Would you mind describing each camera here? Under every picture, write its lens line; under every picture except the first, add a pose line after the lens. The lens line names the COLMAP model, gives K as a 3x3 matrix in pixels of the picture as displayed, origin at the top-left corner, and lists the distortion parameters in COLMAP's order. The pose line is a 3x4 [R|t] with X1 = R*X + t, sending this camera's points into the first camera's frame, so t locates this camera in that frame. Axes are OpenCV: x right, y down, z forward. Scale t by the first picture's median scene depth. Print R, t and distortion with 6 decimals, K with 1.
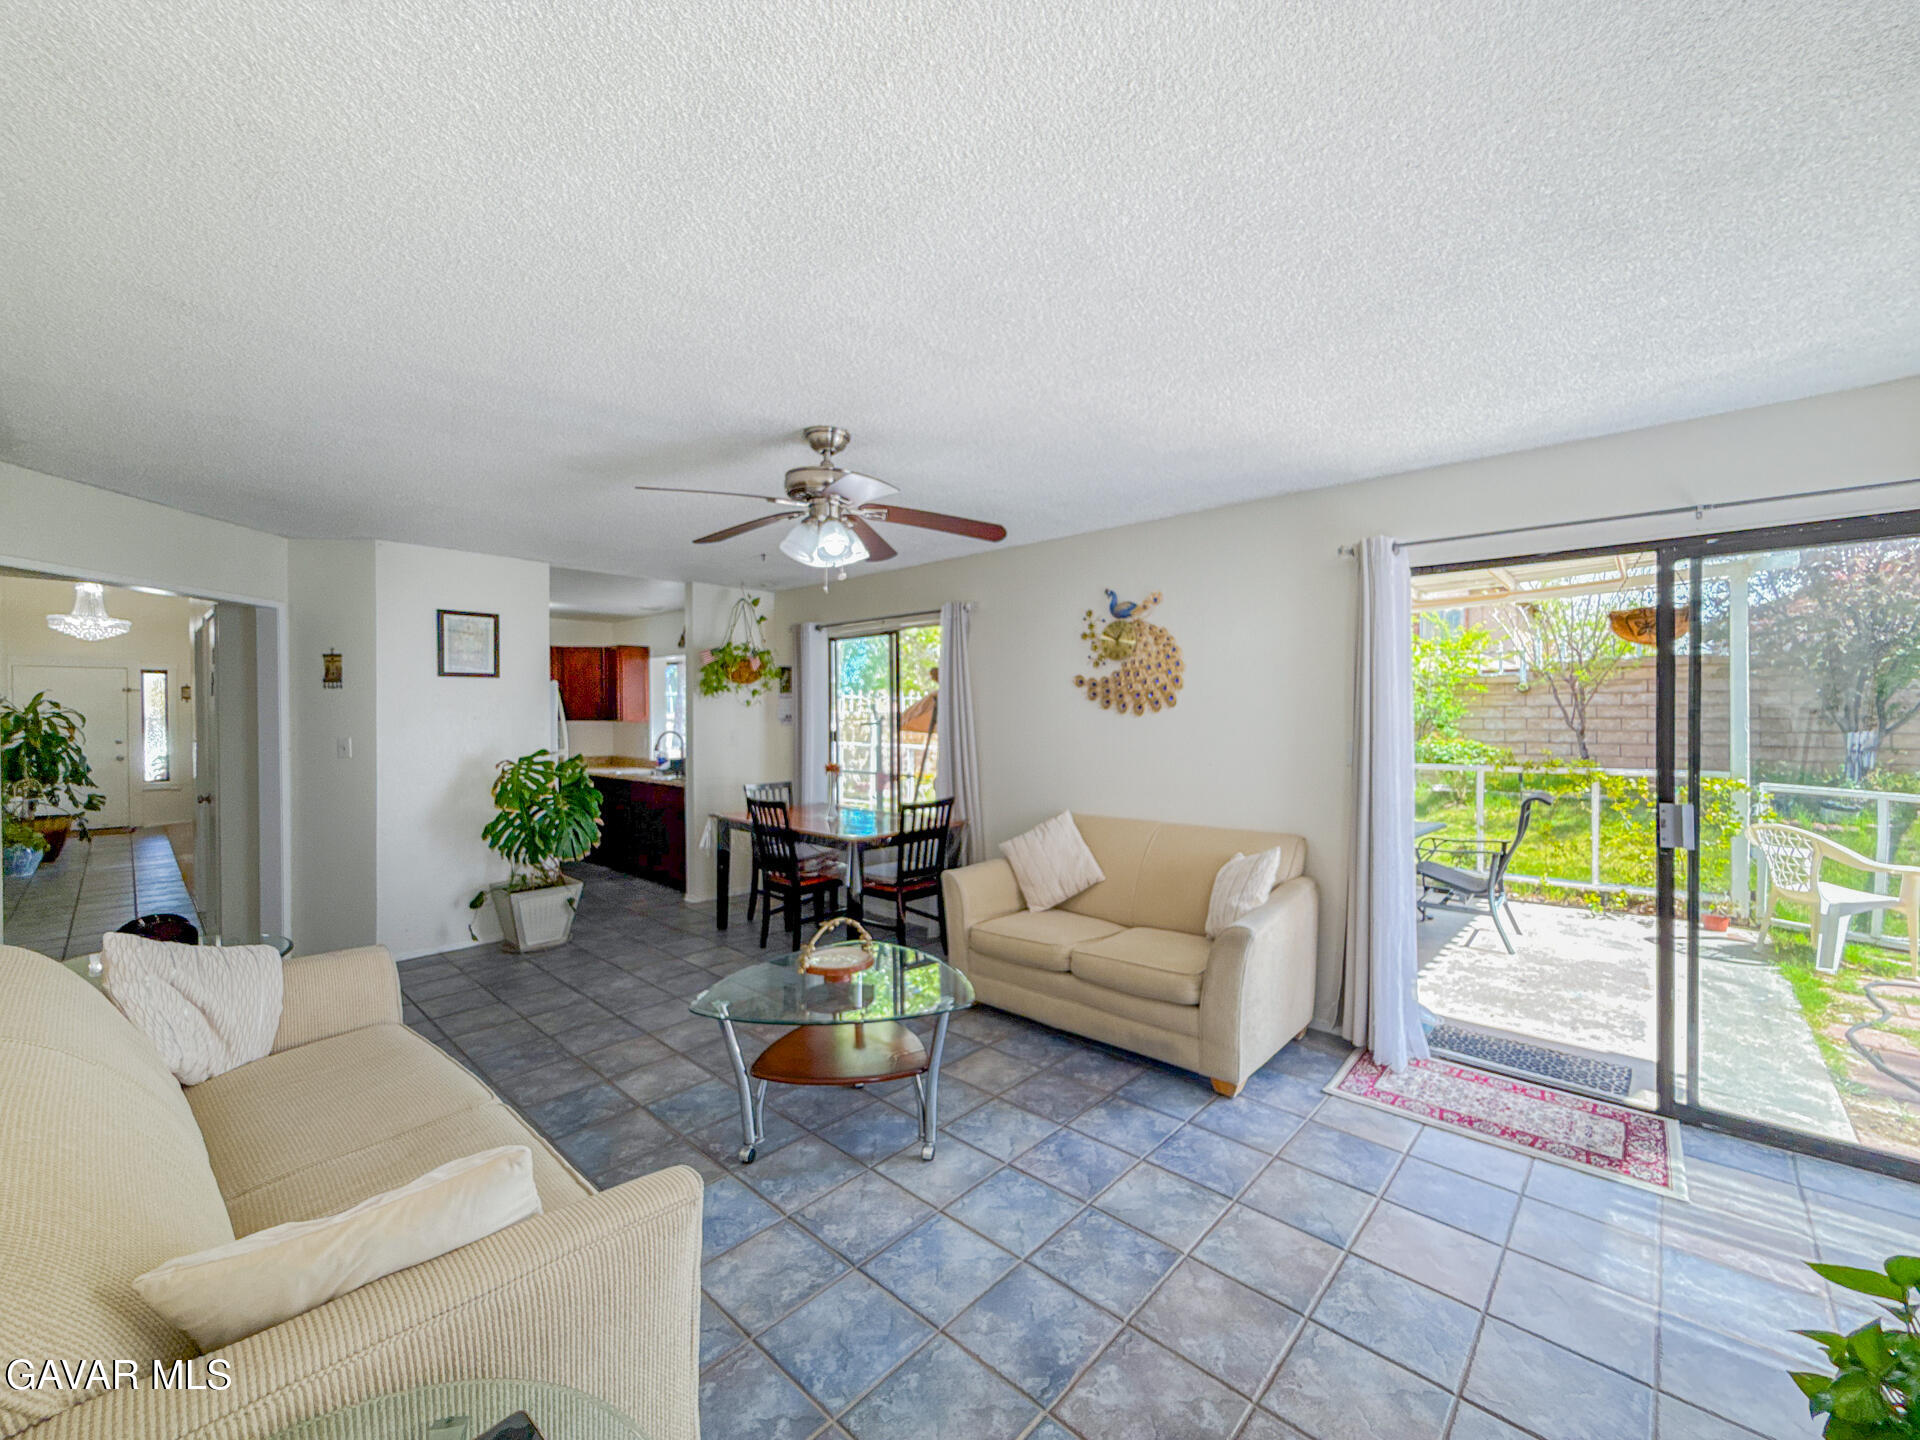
lens RADIAL K [[769.1, 0, 961.8], [0, 769.1, 719.7], [0, 0, 1]] dist [-0.000159, 0.000118]
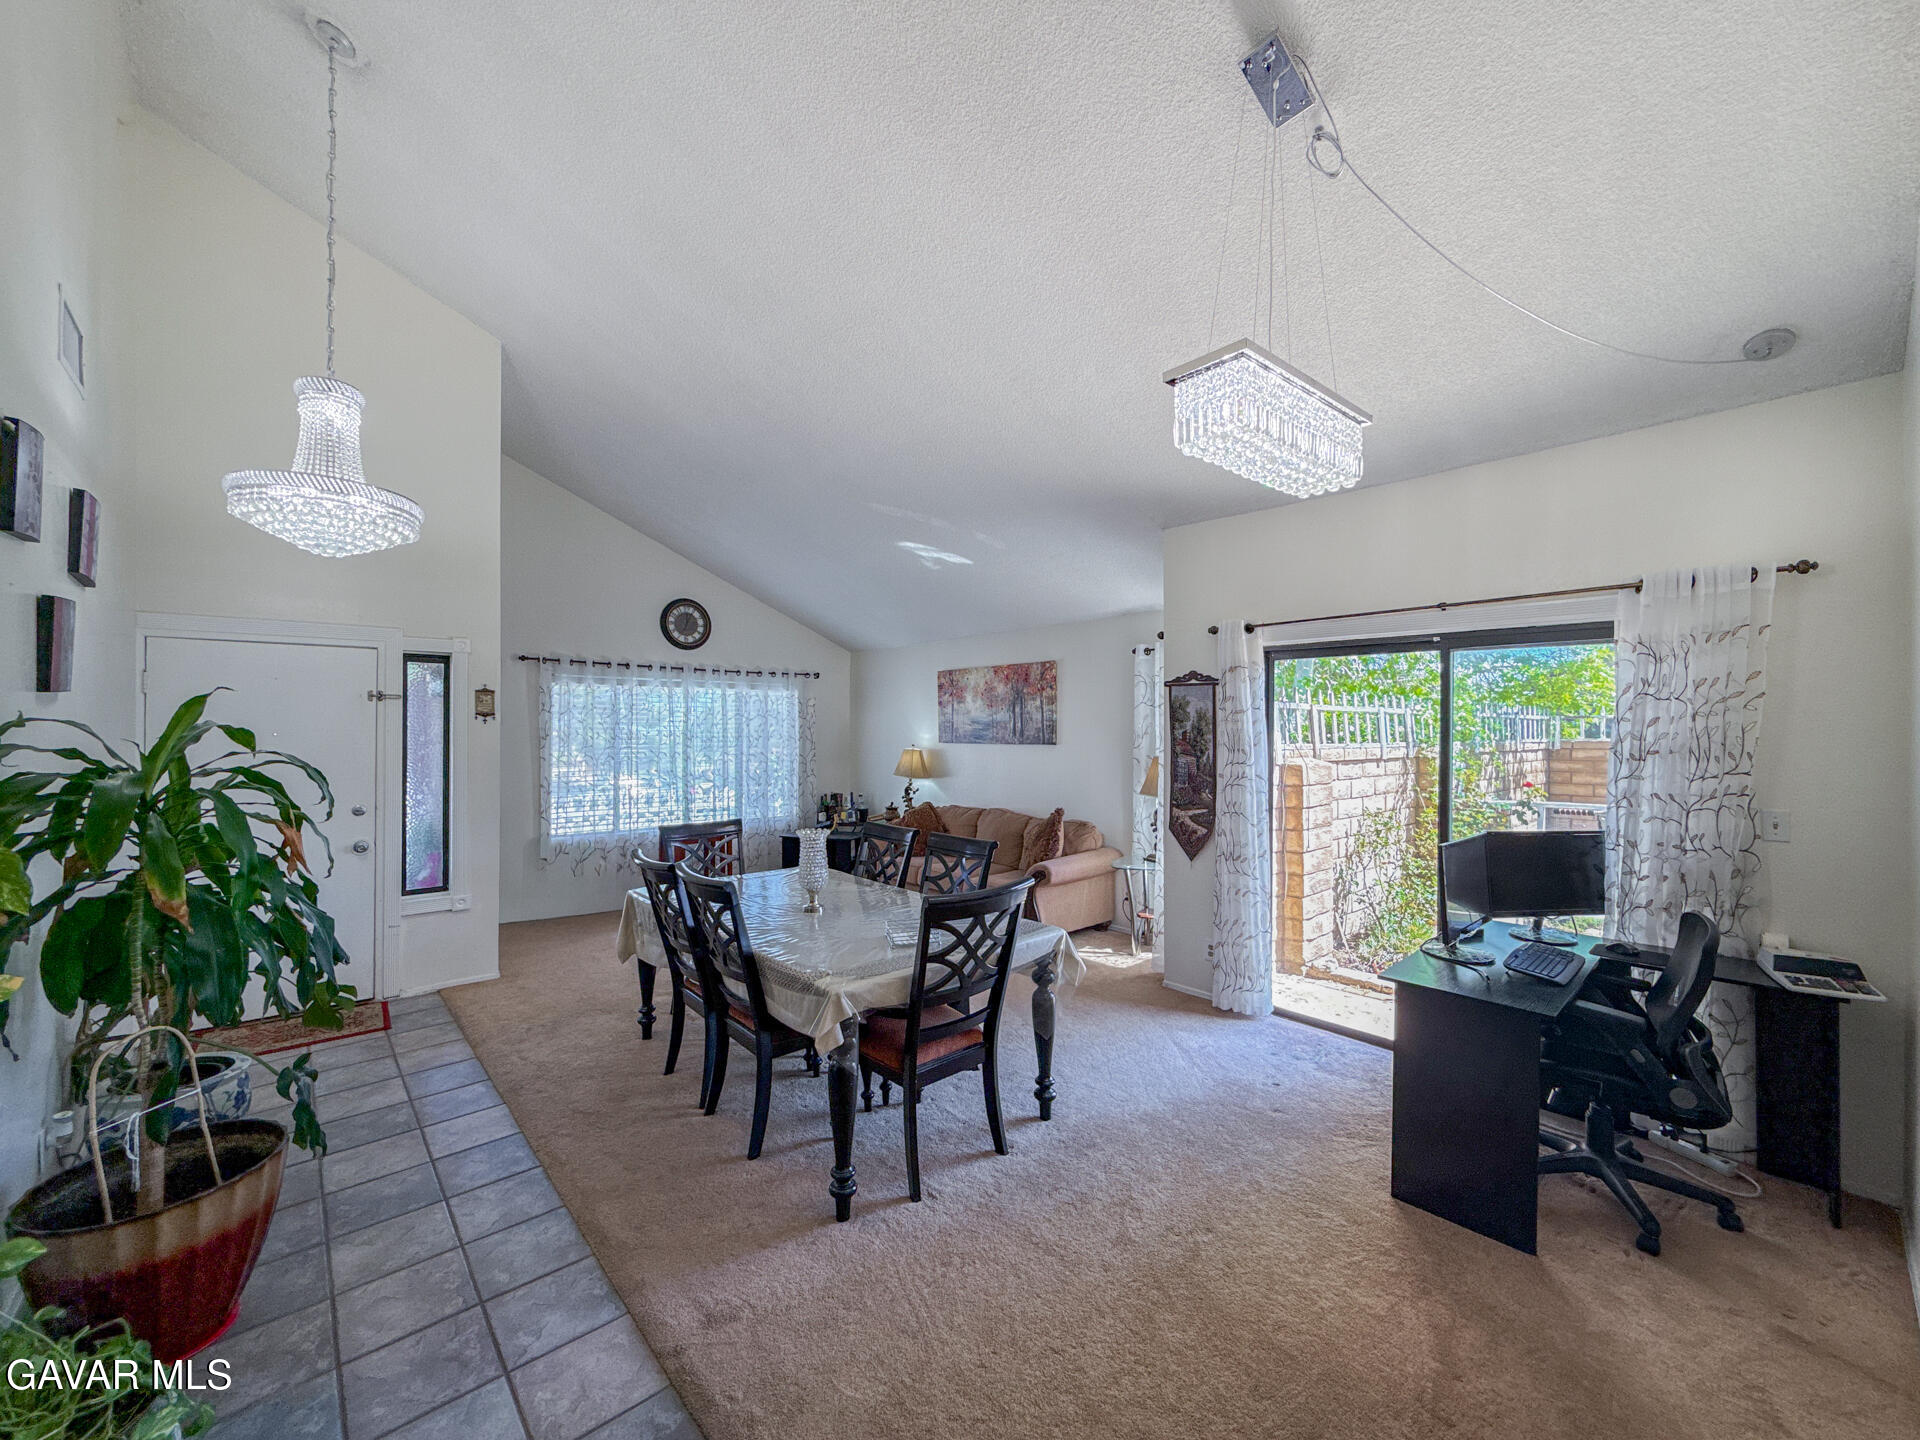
lens RADIAL K [[764.5, 0, 959.3], [0, 764.5, 722.2], [0, 0, 1]] dist [0.001352, 0.000178]
pose [[0.995023, 0.007468, -0.099367, -0.878644], [-0.009275, 0.999800, -0.017738, -0.023171], [0.099214, 0.018572, 0.994893, 0.737002]]
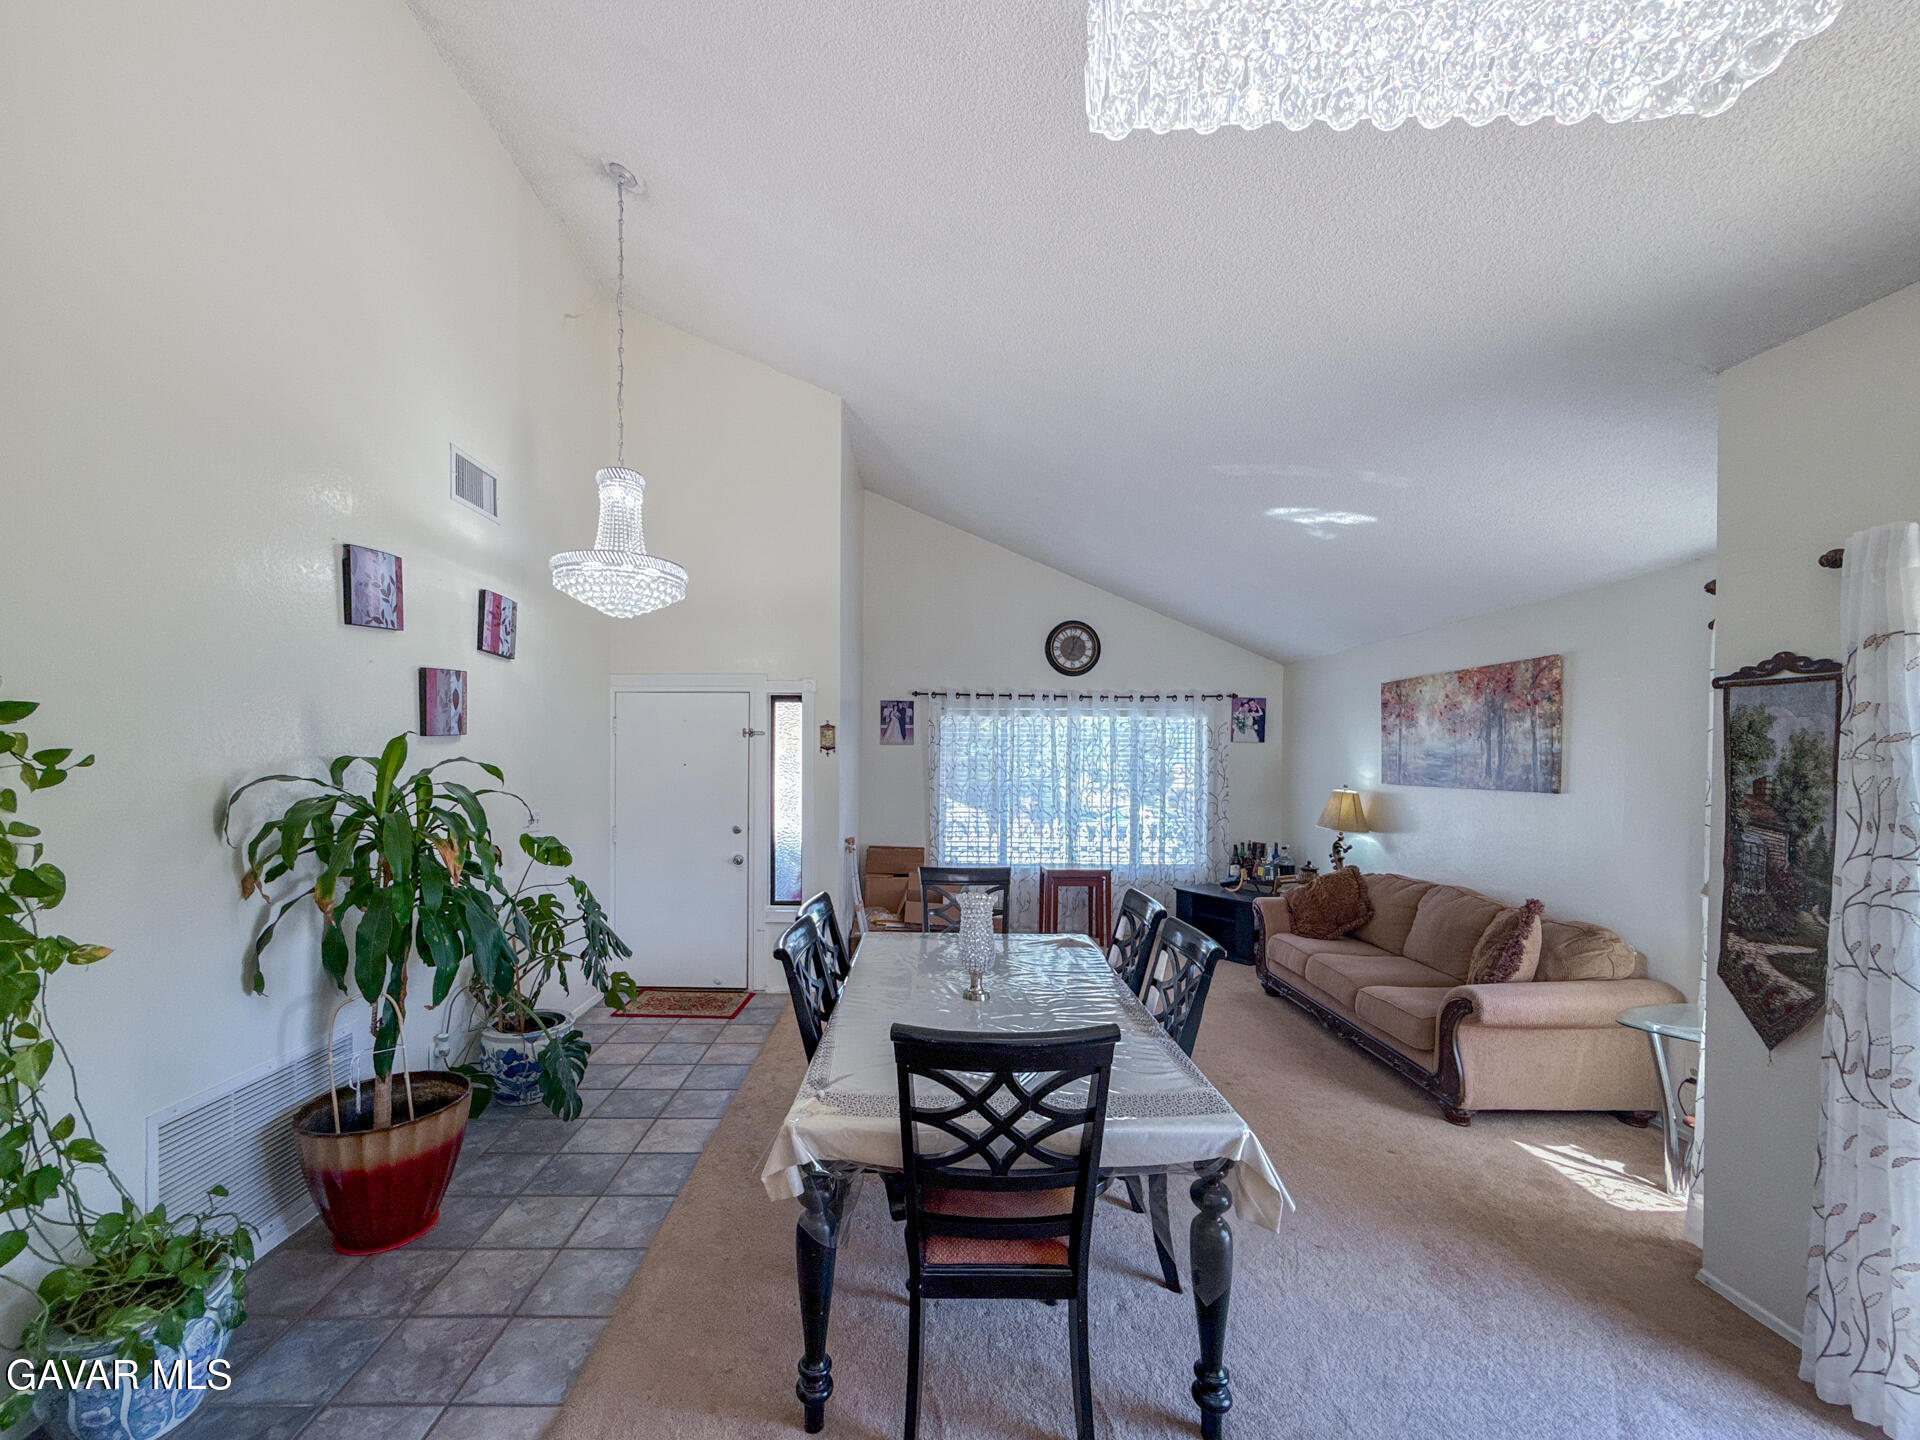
lens RADIAL K [[783.5, 0, 914.1], [0, 783.5, 762.8], [0, 0, 1]] dist [-0.000517, 0.000109]
pose [[0.670266, 0.018389, -0.741893, -0.763560], [-0.018490, 0.999796, 0.008076, -0.030560], [0.741890, 0.008305, 0.670470, 0.904593]]
